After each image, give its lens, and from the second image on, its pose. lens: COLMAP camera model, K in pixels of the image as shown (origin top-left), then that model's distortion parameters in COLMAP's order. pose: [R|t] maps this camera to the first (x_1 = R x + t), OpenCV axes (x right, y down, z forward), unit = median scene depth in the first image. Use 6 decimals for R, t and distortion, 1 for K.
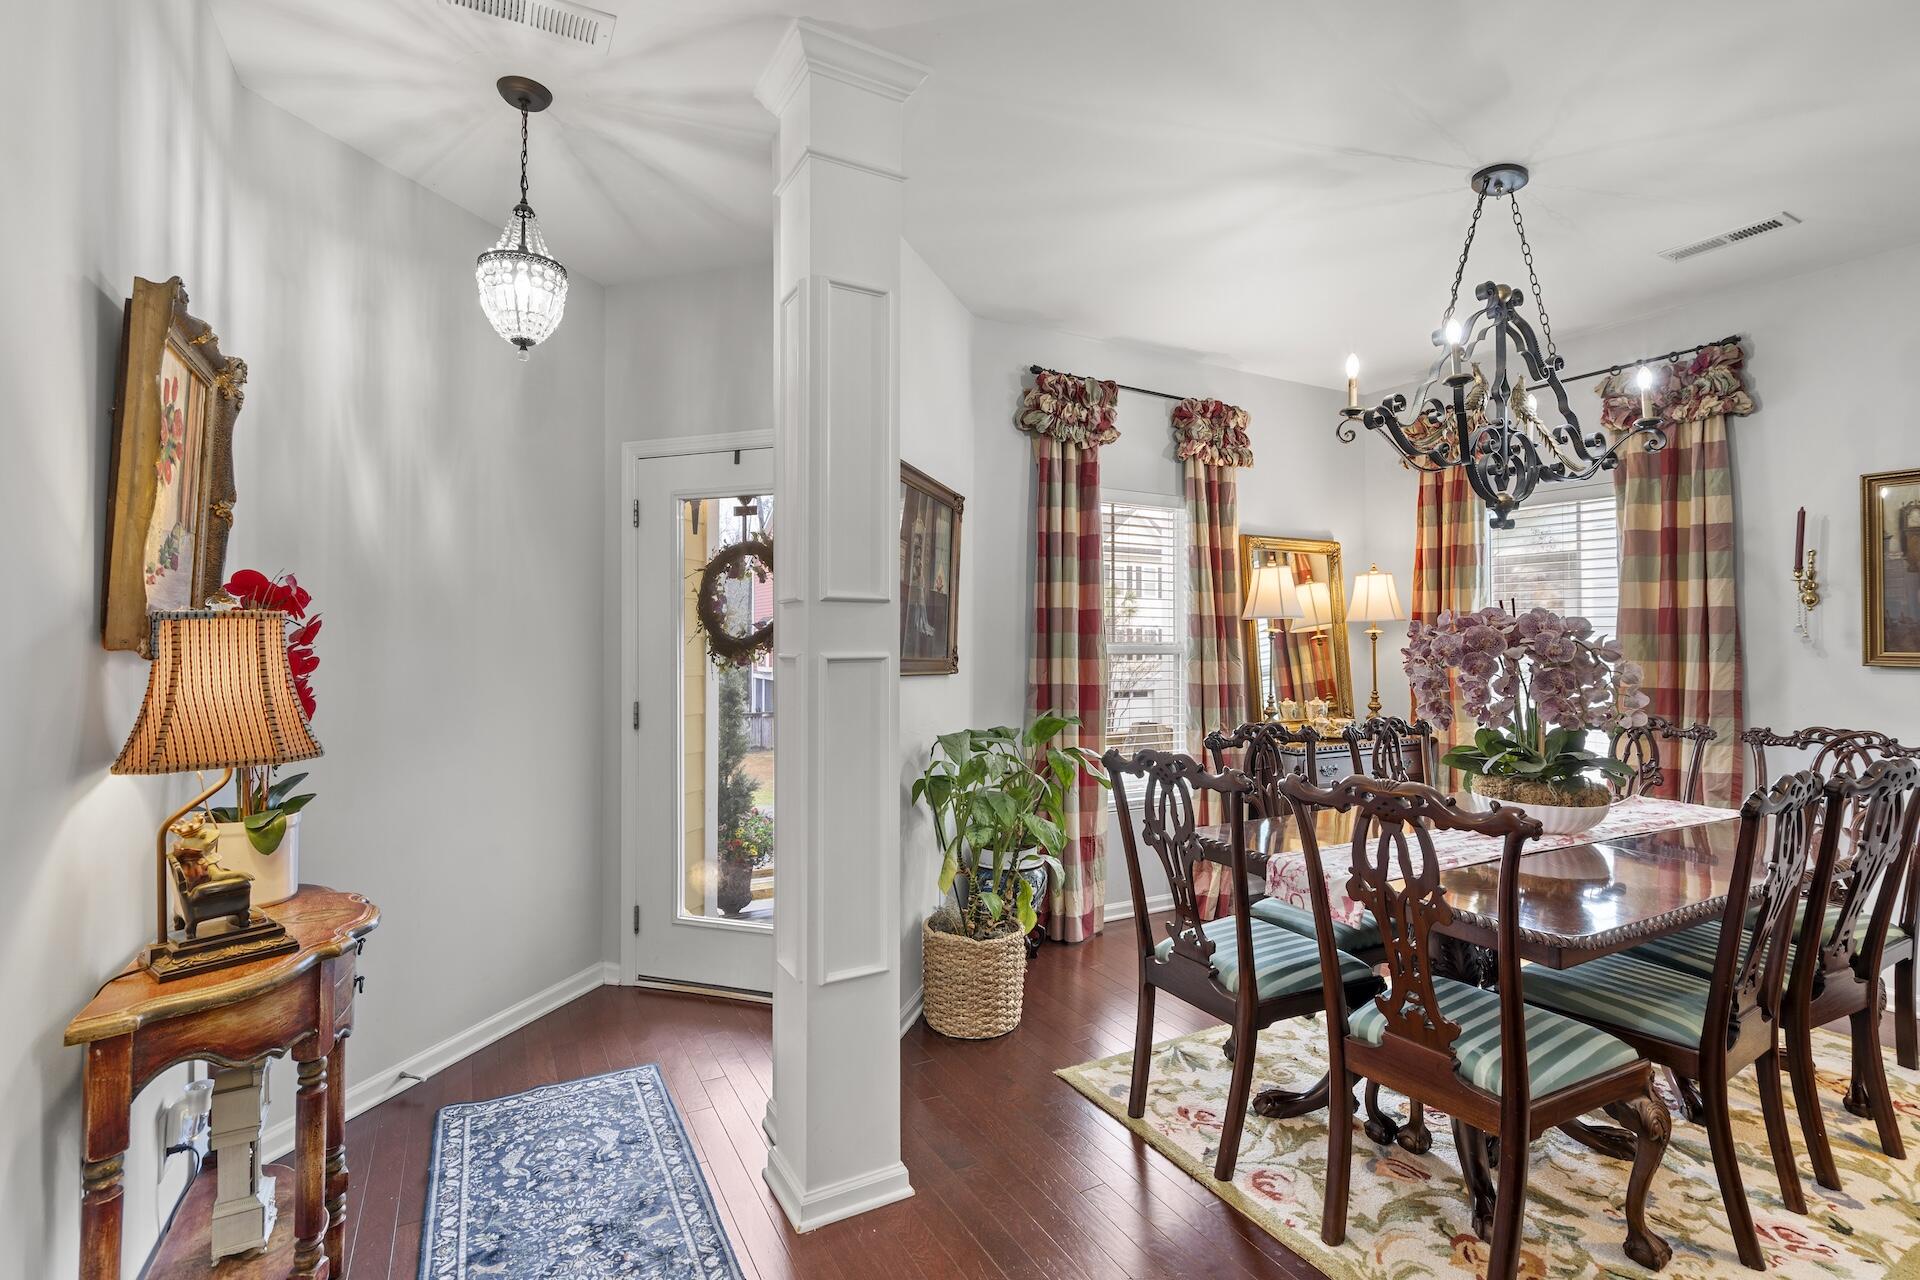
lens RADIAL K [[868.8, 0, 962.1], [0, 868.8, 647.9], [0, 0, 1]] dist [-0.000894, -0.000602]
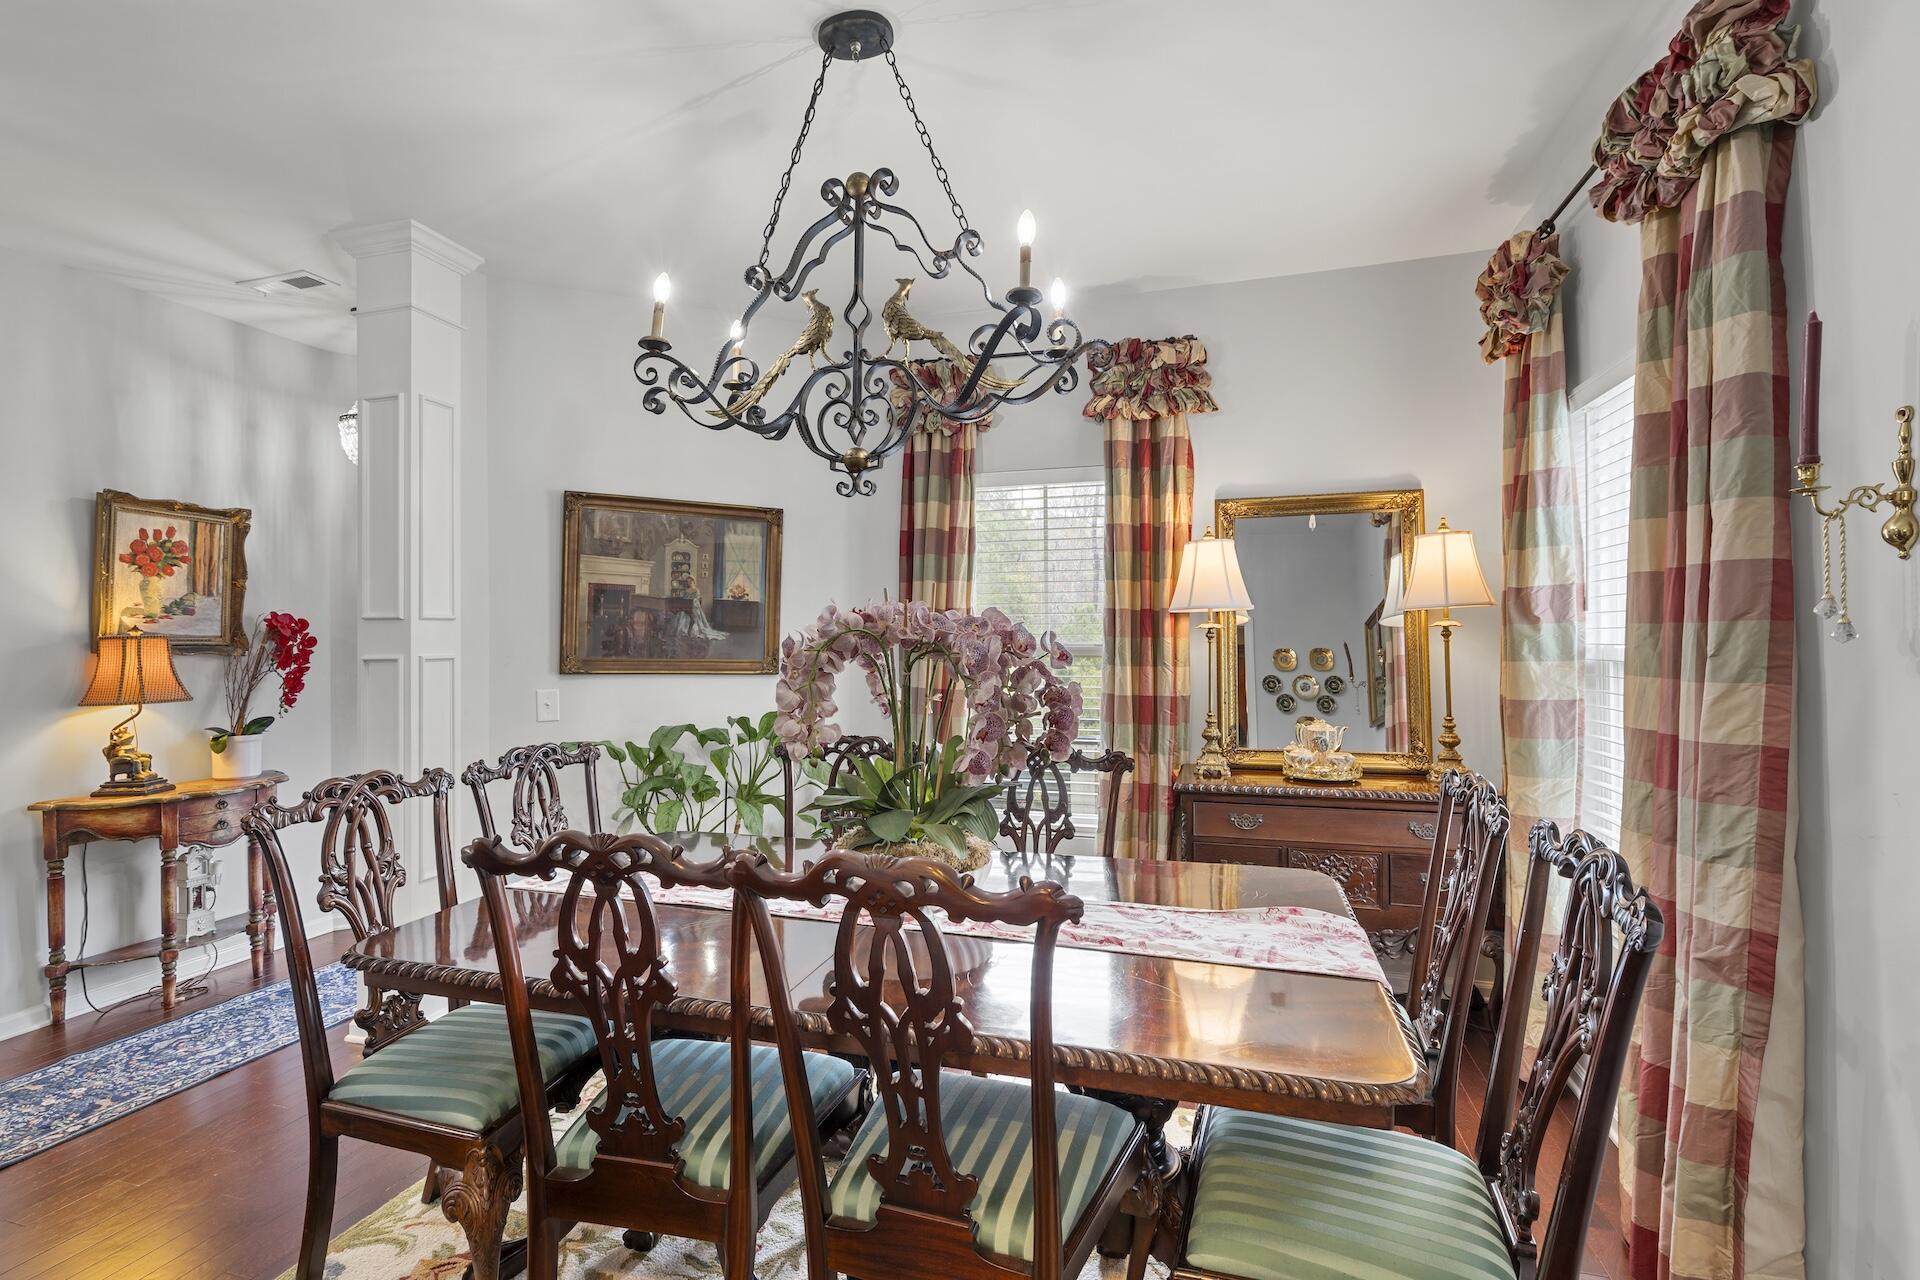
lens RADIAL K [[868.8, 0, 962.1], [0, 868.8, 647.9], [0, 0, 1]] dist [-0.000894, -0.000602]
pose [[0.697898, -0.001635, -0.716196, 0.942165], [-0.001778, 0.999990, -0.004015, 0.002723], [0.716195, 0.004076, 0.697888, 0.407257]]
